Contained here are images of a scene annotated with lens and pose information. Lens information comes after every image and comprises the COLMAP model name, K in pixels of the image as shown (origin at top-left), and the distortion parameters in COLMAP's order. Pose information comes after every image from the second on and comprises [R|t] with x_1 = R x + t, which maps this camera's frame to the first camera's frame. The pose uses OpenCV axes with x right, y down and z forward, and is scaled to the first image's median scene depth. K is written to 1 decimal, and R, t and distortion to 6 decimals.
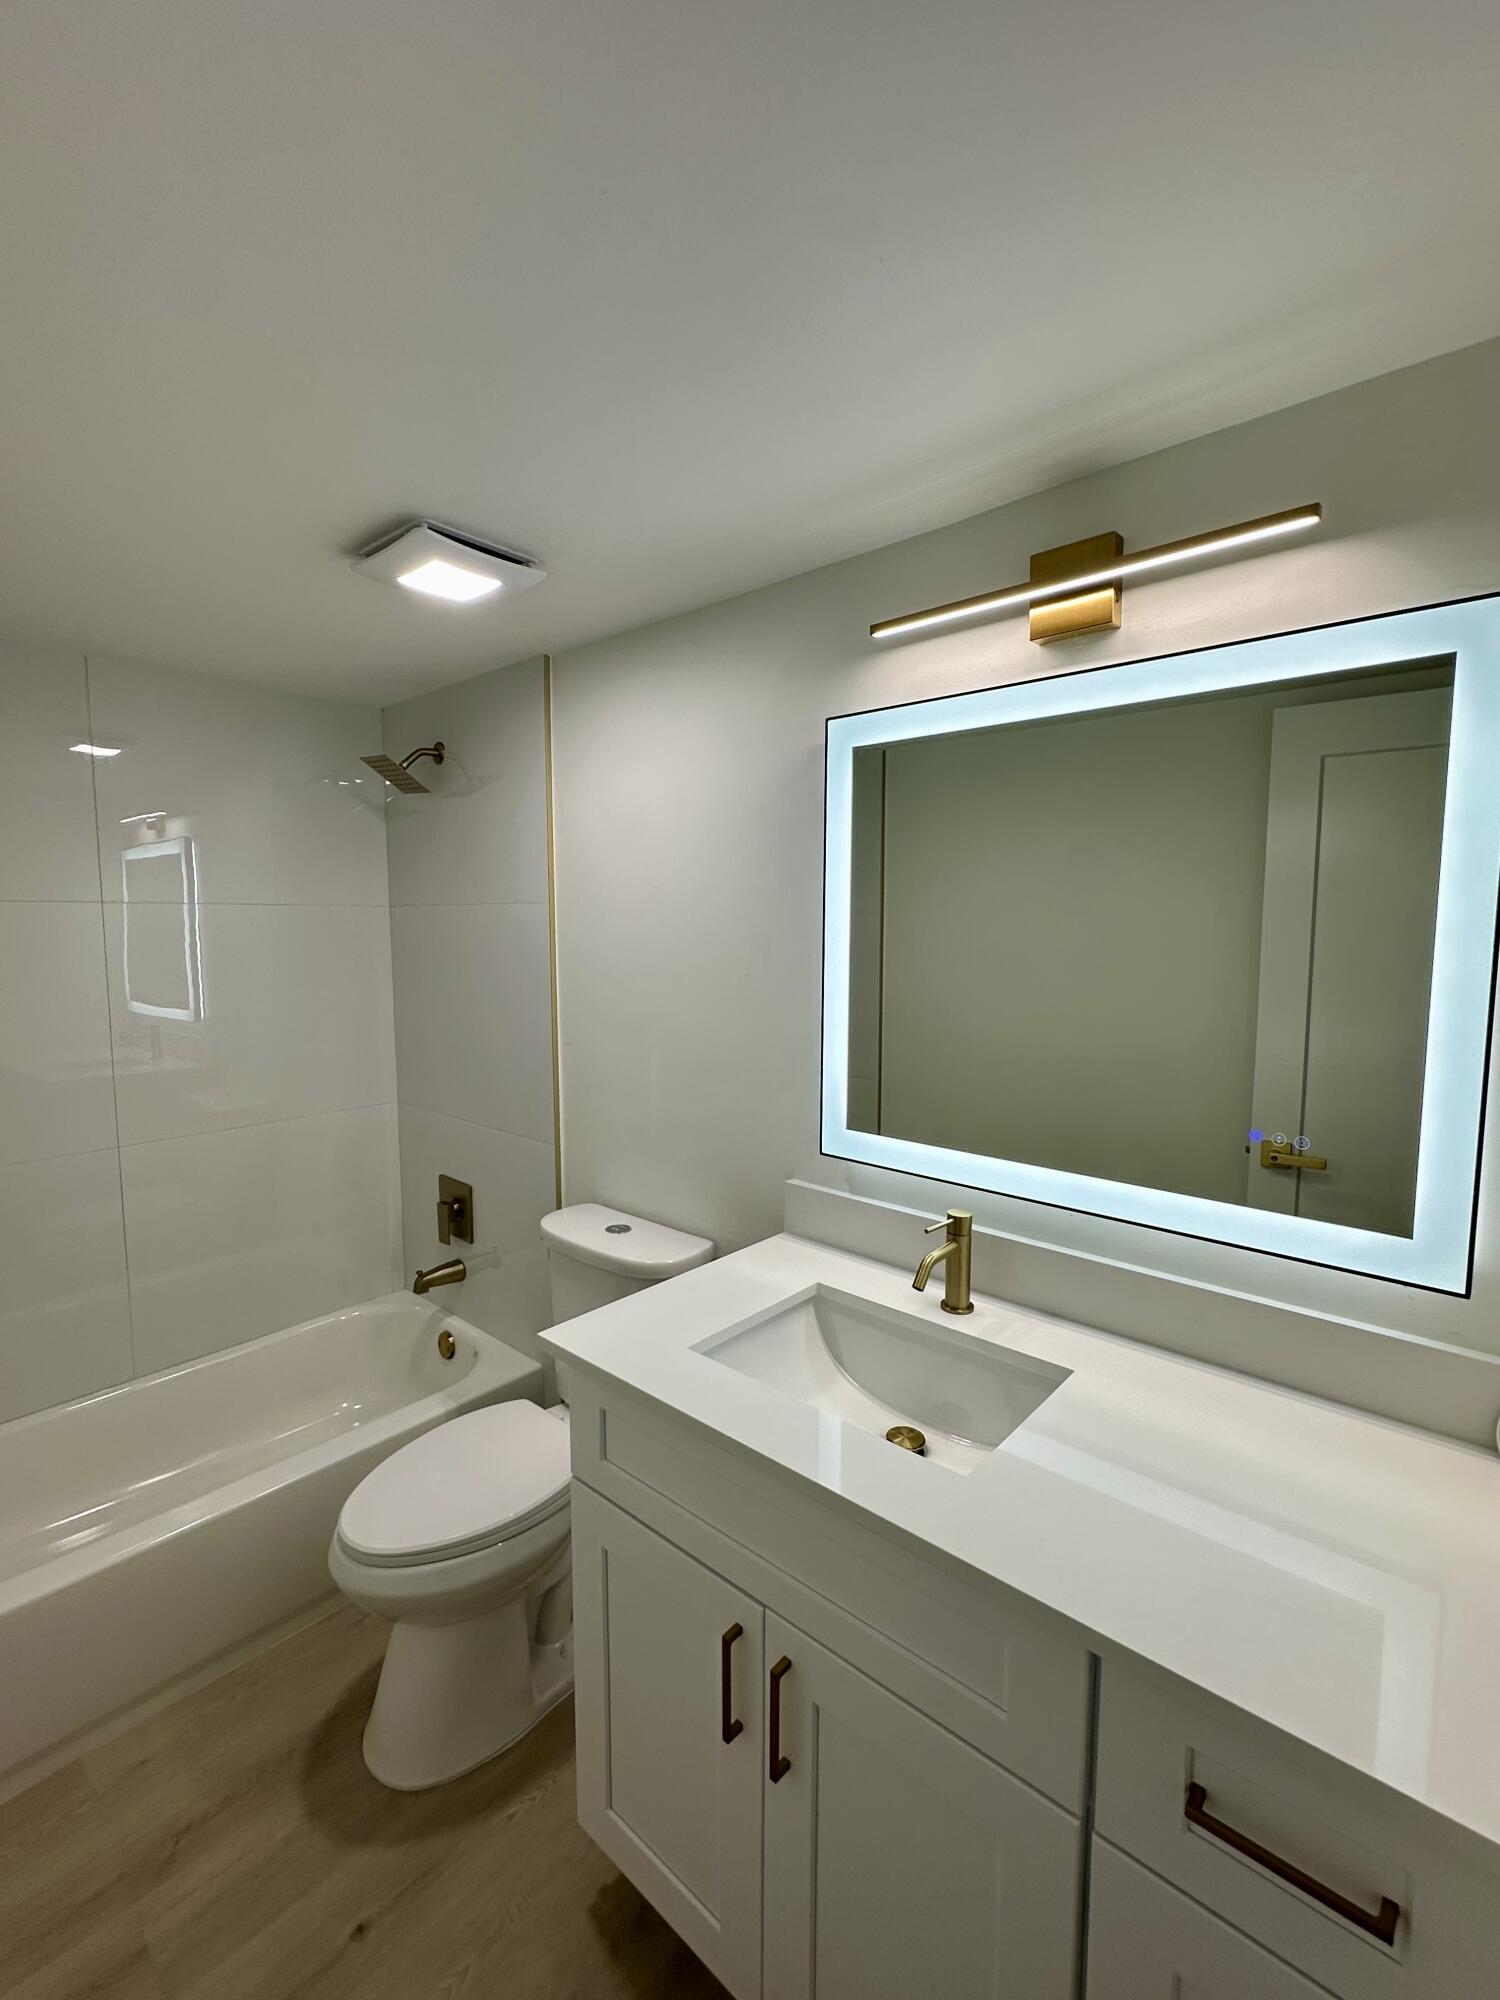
lens RADIAL K [[880.5, 0, 754.9], [0, 880.5, 999.9], [0, 0, 1]] dist [-0.013431, -0.000201]
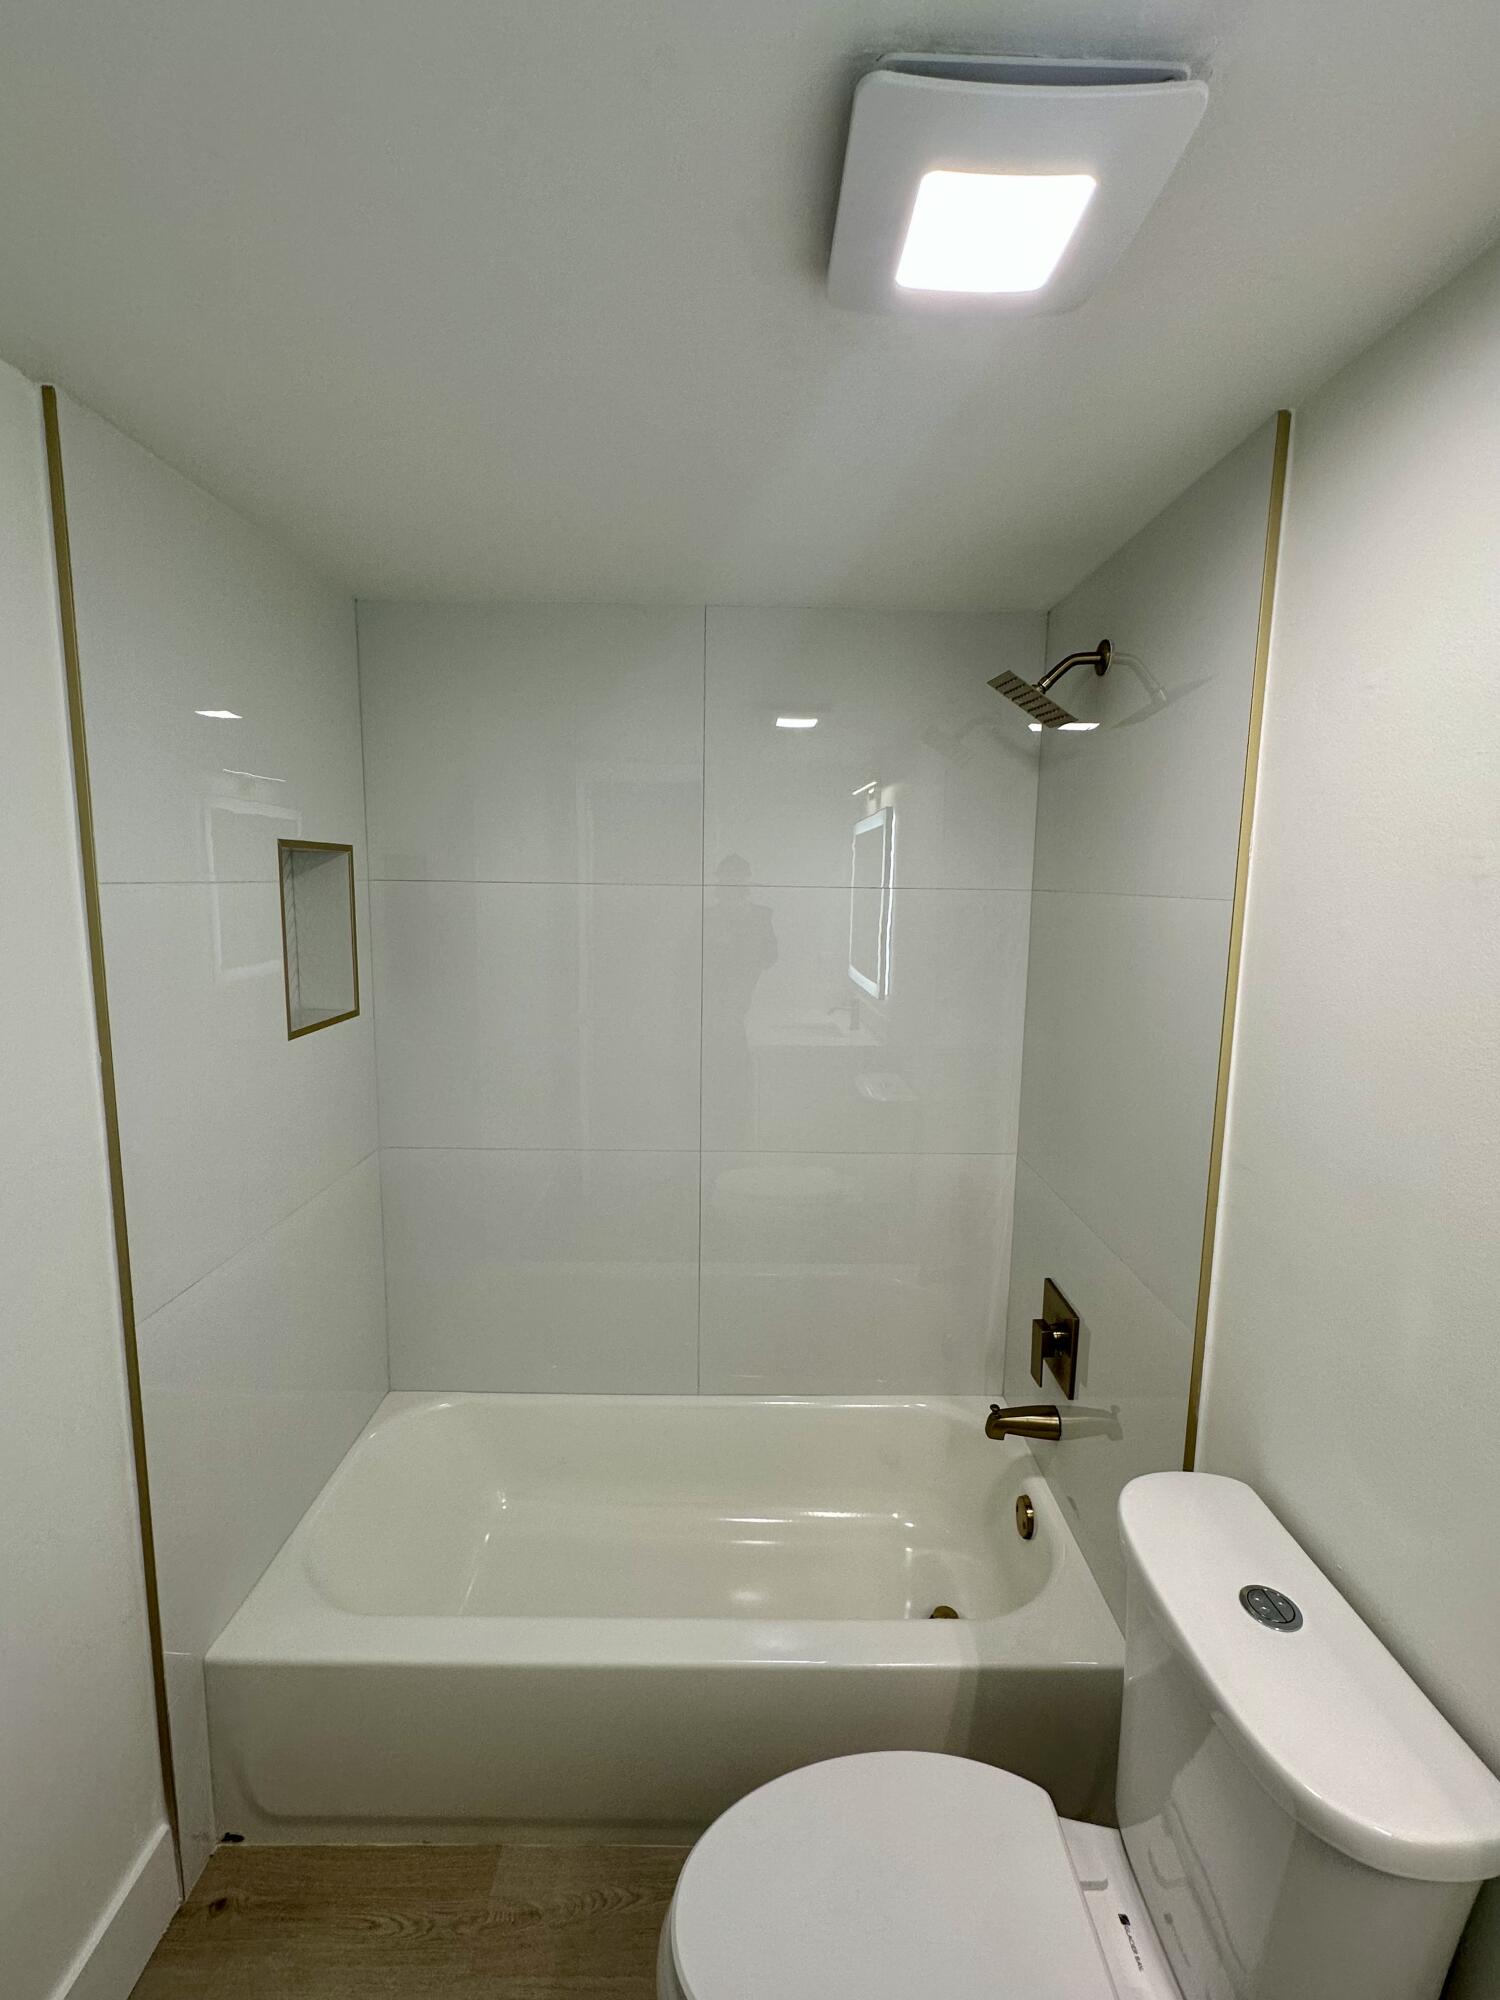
lens RADIAL K [[880.5, 0, 751.2], [0, 880.5, 1010.5], [0, 0, 1]] dist [-0.013431, -0.000201]
pose [[0.664931, 0.120575, -0.737108, -0.025401], [-0.080284, 0.992704, 0.089963, -0.058959], [0.742578, -0.000642, 0.669760, 0.360942]]
